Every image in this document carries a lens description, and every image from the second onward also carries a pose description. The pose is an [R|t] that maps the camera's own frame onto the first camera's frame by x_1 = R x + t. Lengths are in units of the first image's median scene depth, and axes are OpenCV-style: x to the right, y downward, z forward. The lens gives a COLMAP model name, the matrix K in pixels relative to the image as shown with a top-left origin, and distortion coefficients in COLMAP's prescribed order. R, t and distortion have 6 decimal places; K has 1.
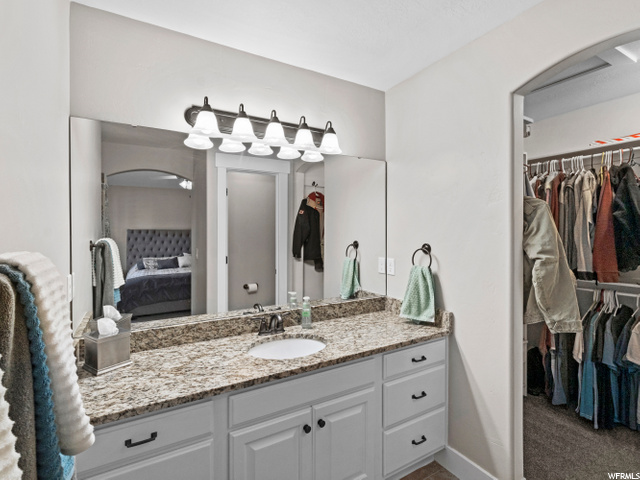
lens RADIAL K [[313.4, 0, 318.9], [0, 313.4, 235.1], [0, 0, 1]] dist [-0.001107, 0.000950]
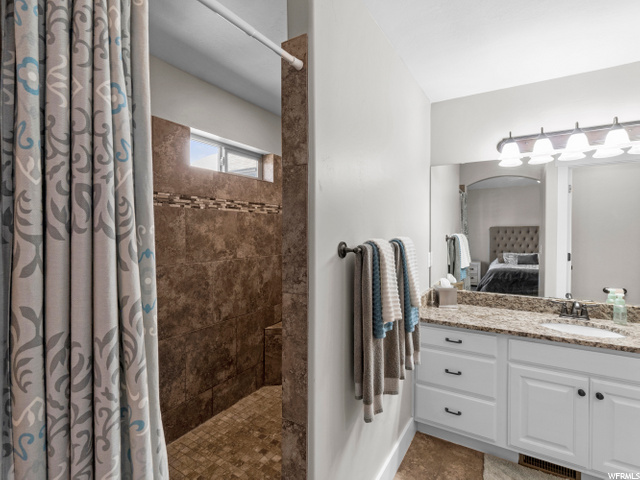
lens RADIAL K [[313.4, 0, 320.1], [0, 313.4, 236.8], [0, 0, 1]] dist [-0.001107, 0.000950]
pose [[0.475284, 0.018828, -0.879631, 0.404572], [-0.004891, 0.999812, 0.018758, 0.000987], [0.879819, -0.004613, 0.475287, -0.344206]]
